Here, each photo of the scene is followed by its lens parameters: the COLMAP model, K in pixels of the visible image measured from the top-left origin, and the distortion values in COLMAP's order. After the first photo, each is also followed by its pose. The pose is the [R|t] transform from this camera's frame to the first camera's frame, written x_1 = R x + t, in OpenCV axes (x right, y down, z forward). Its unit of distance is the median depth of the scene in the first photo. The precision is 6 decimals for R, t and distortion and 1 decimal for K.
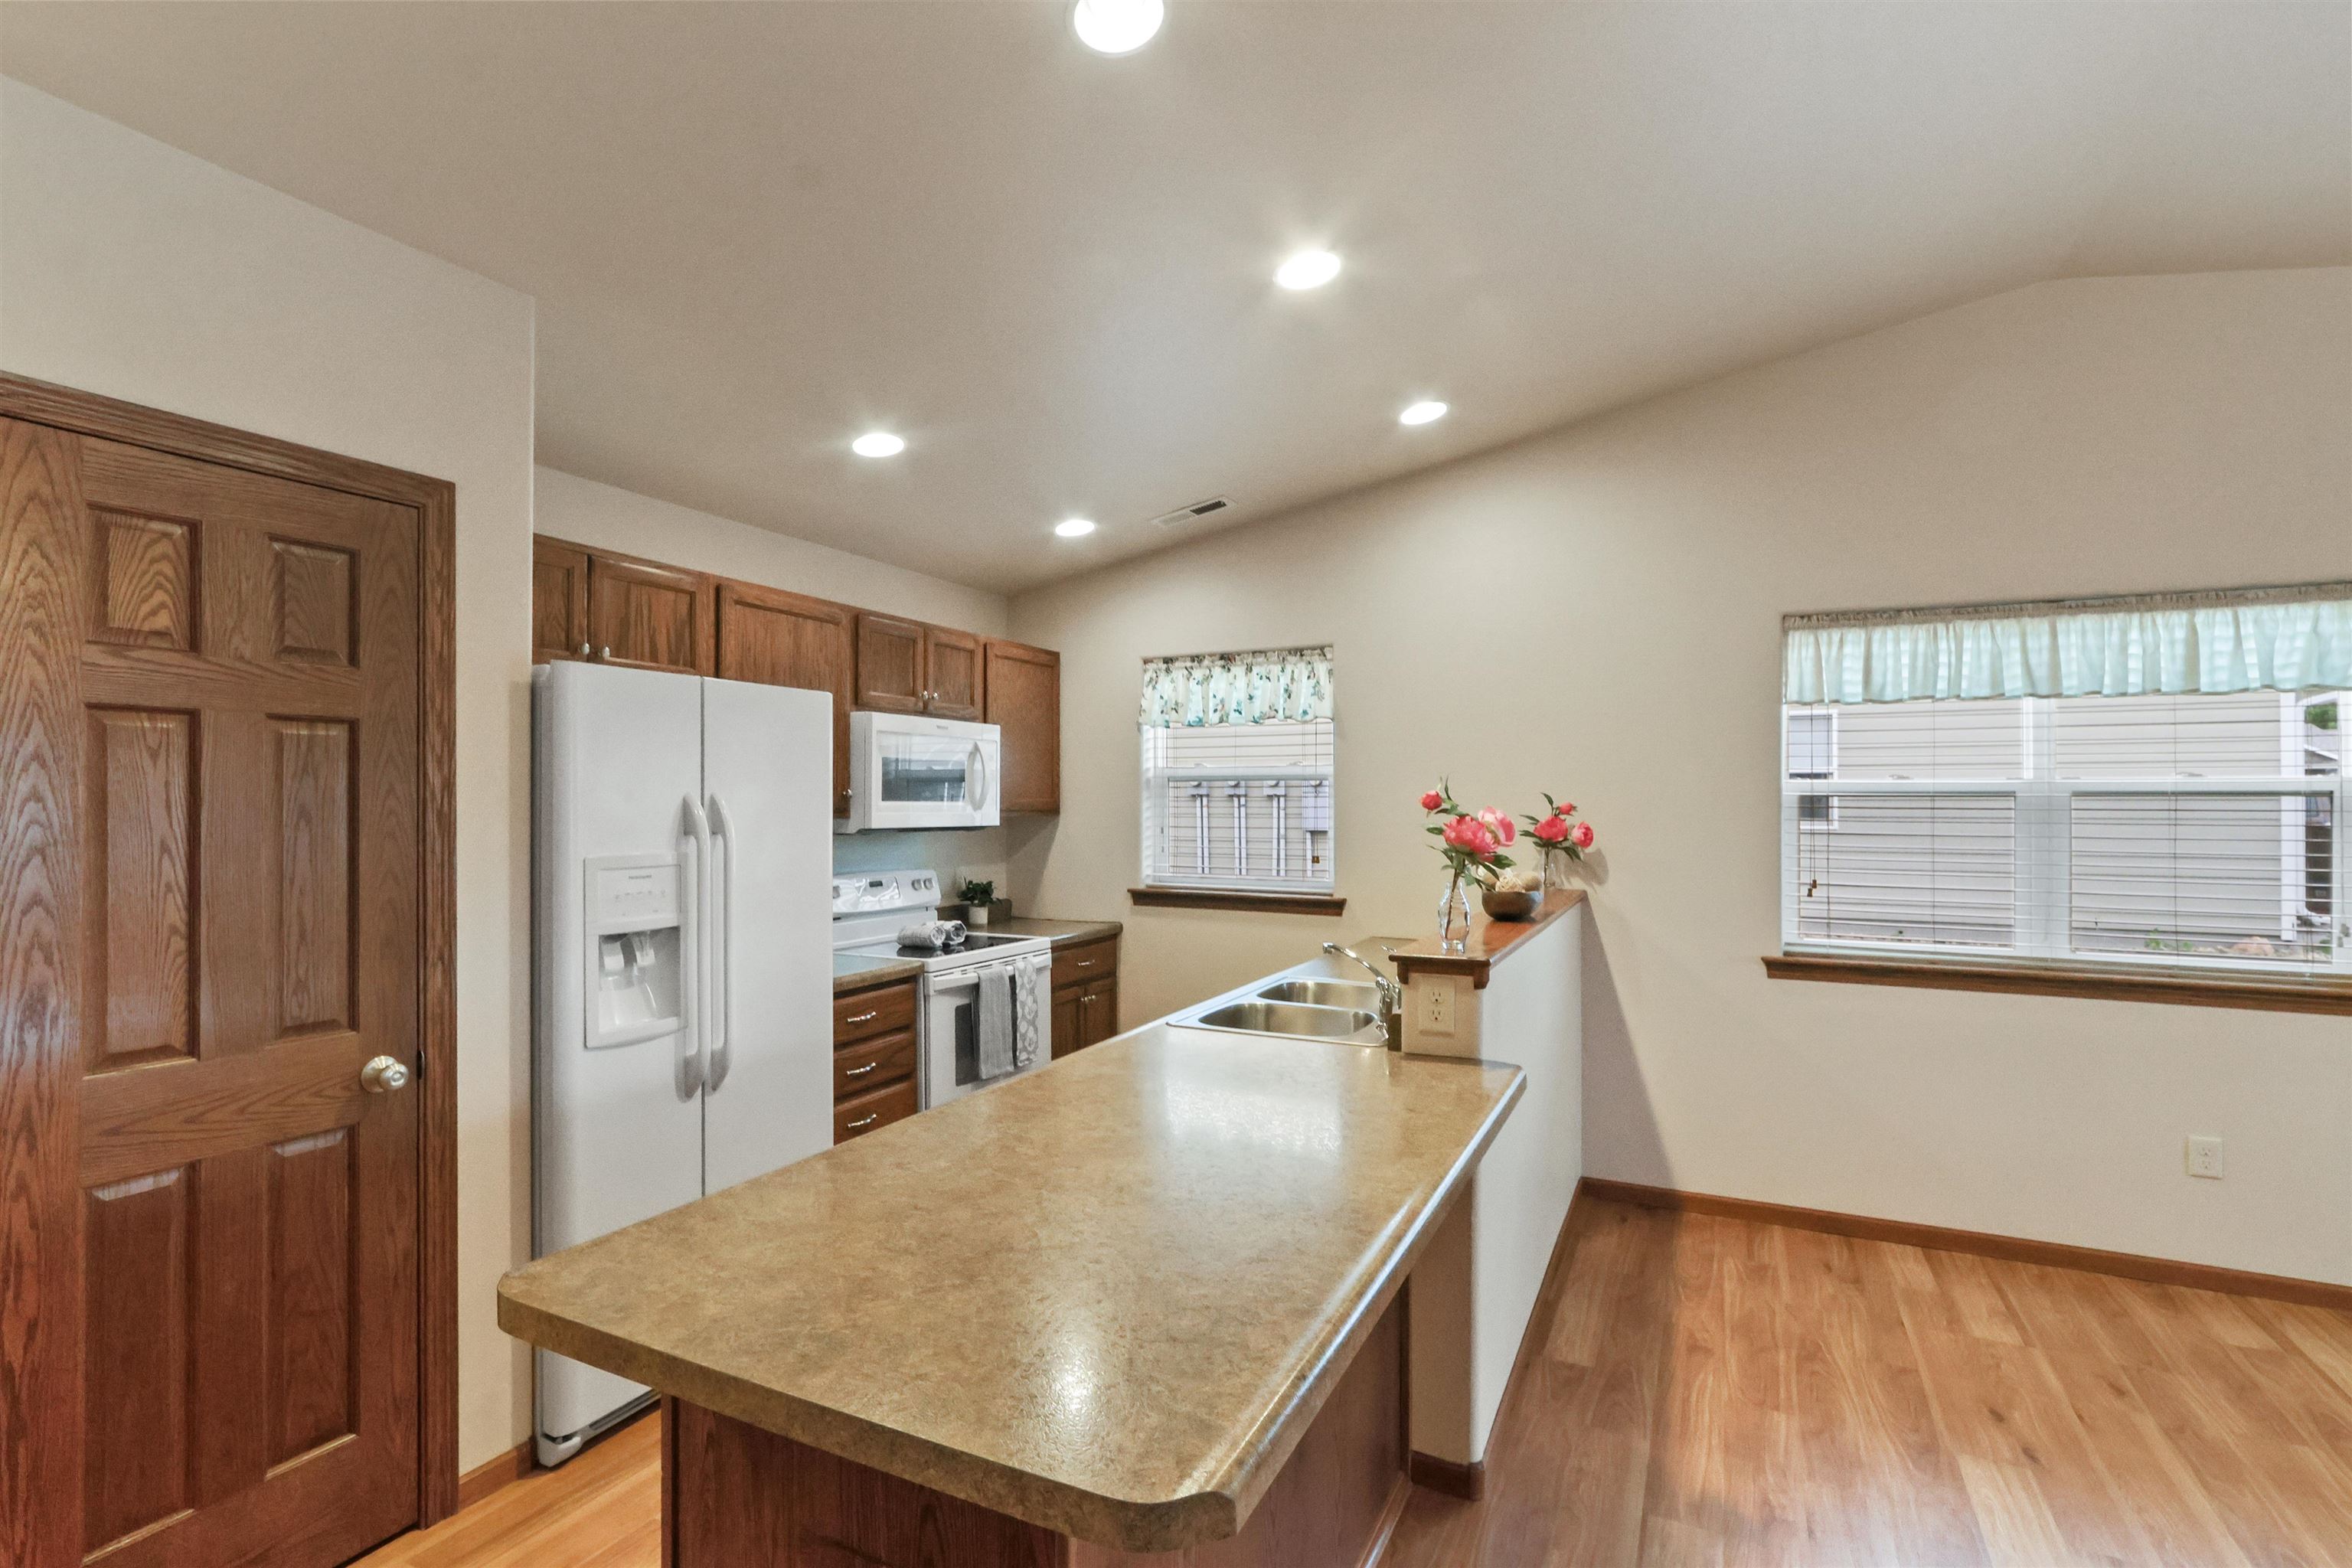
lens RADIAL K [[1096.2, 0, 1171.8], [0, 1096.2, 798.2], [0, 0, 1]] dist [0.000948, -0.000295]
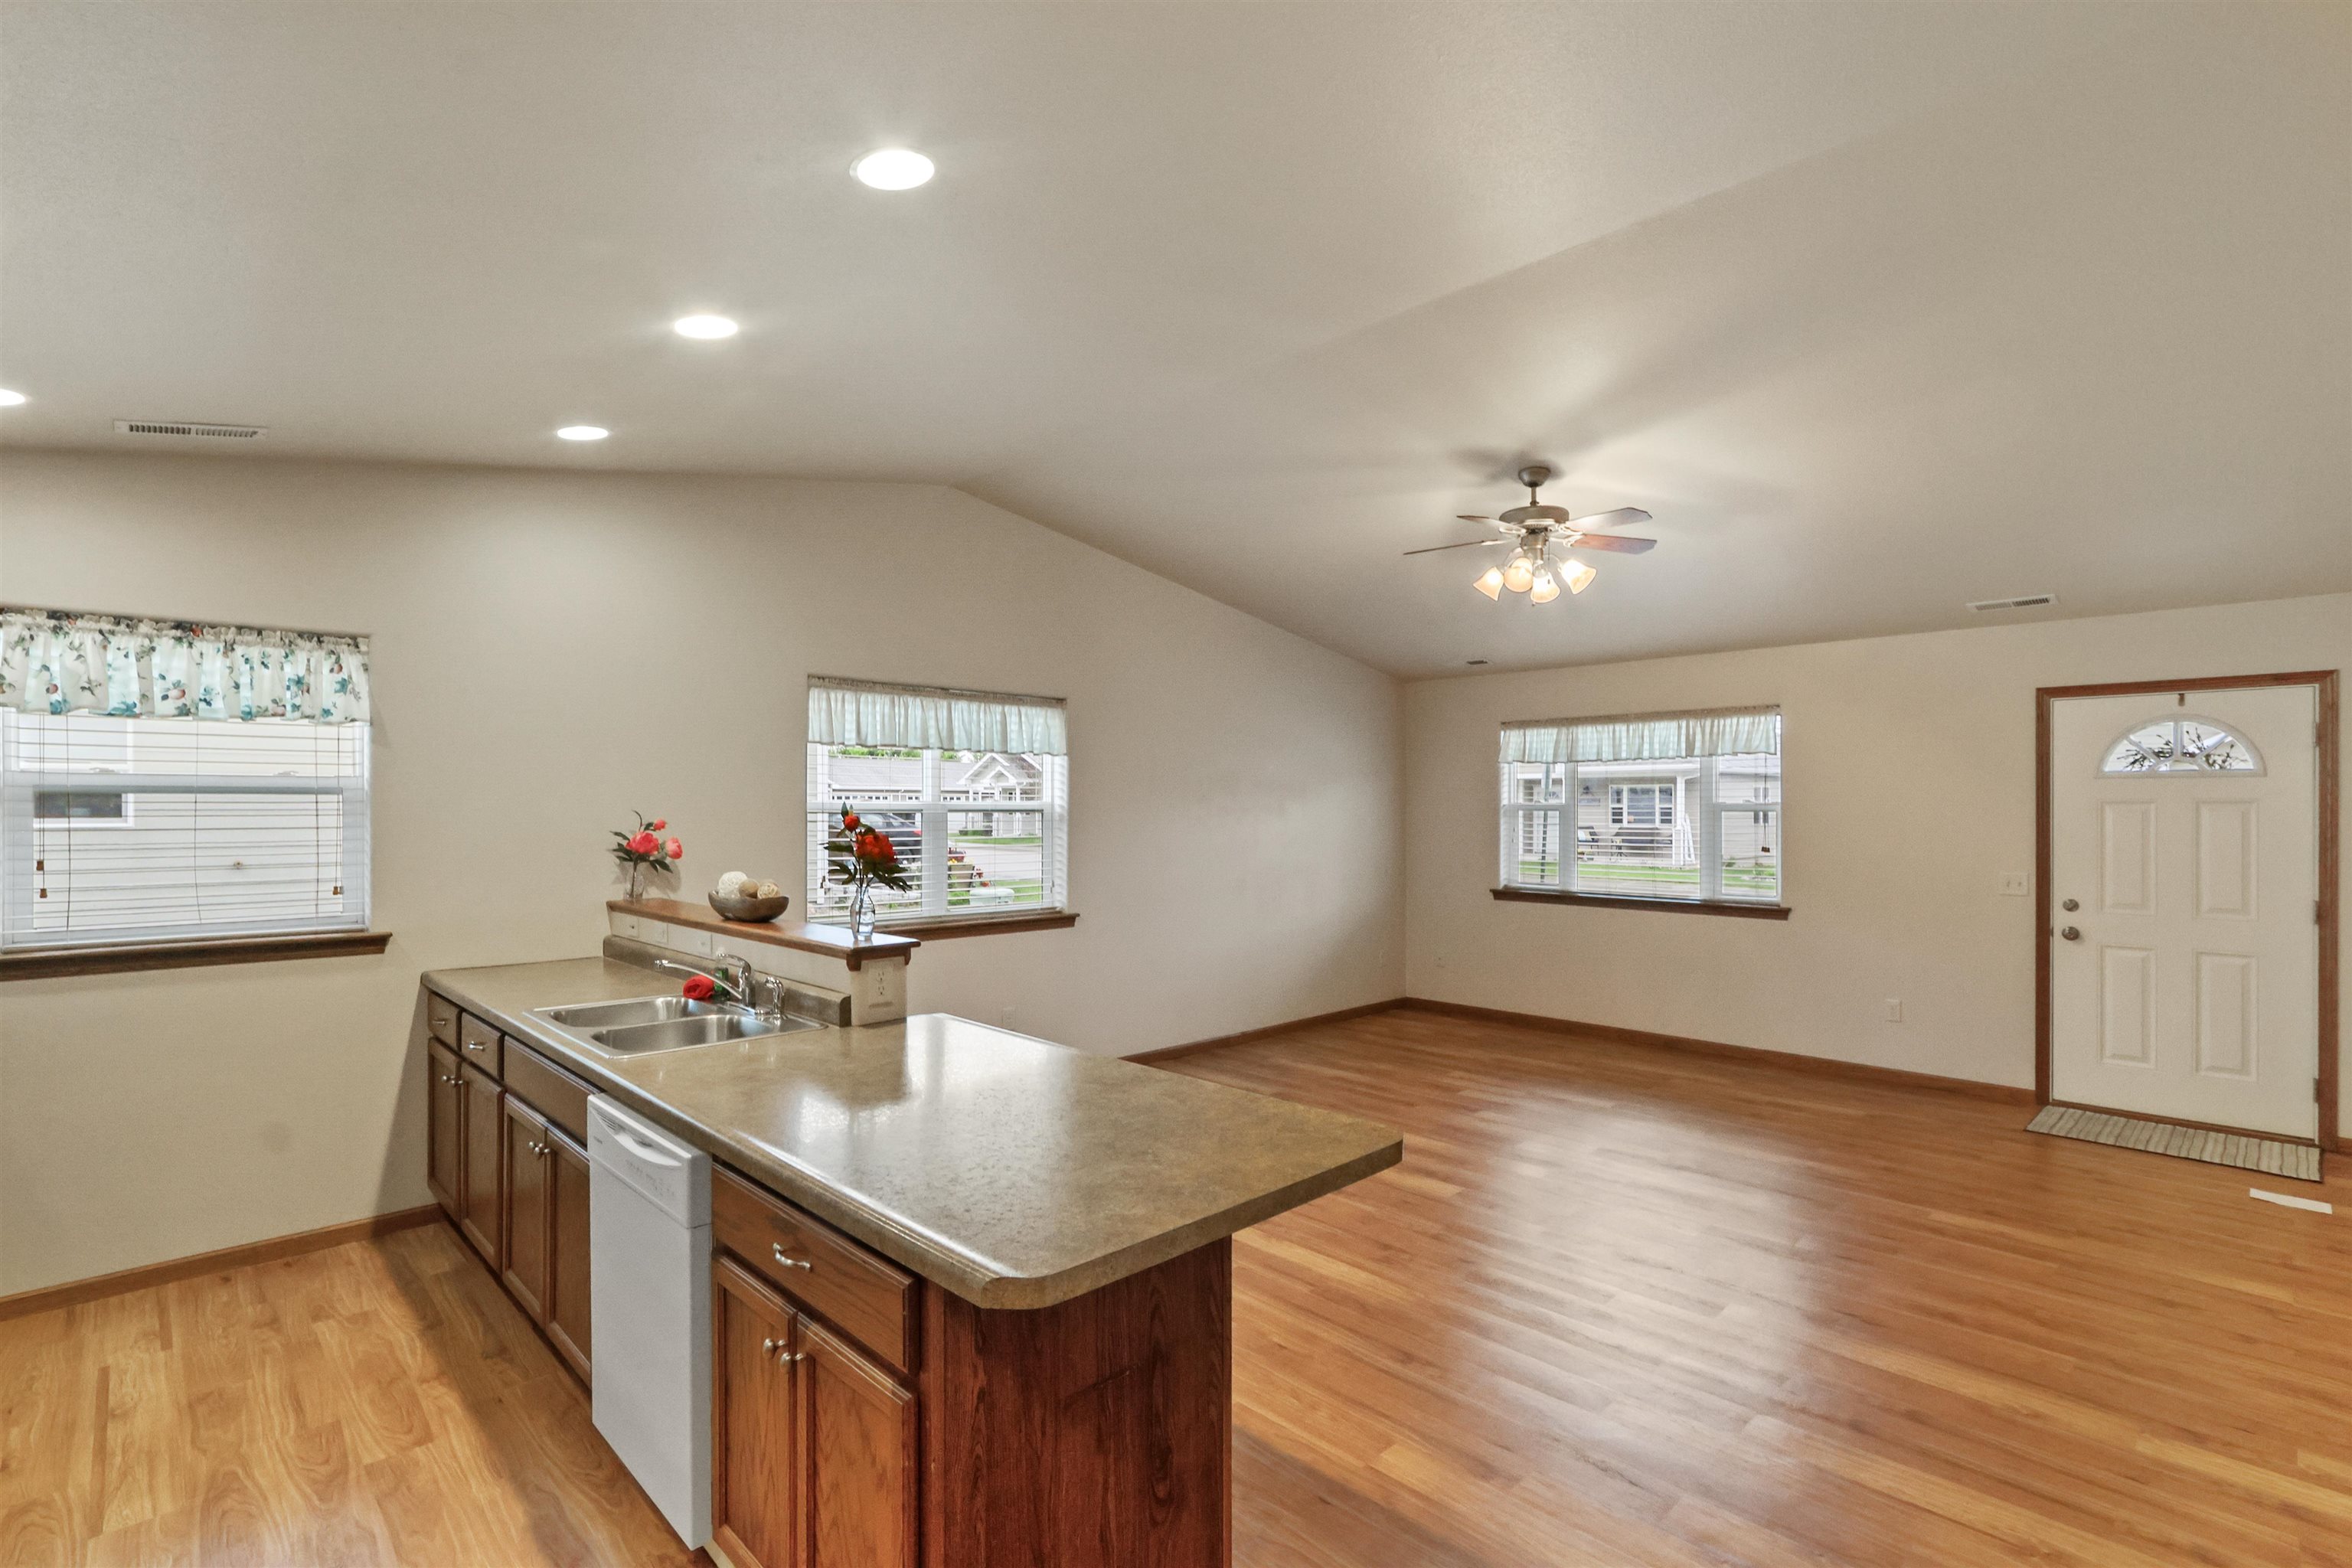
lens RADIAL K [[1089.0, 0, 1170.1], [0, 1089.0, 807.2], [0, 0, 1]] dist [-0.006833, 0.000781]
pose [[0.328291, -0.000803, 0.944576, -0.545098], [-0.002993, 0.999994, 0.001890, -0.012873], [-0.944572, -0.003448, 0.328287, 0.168131]]
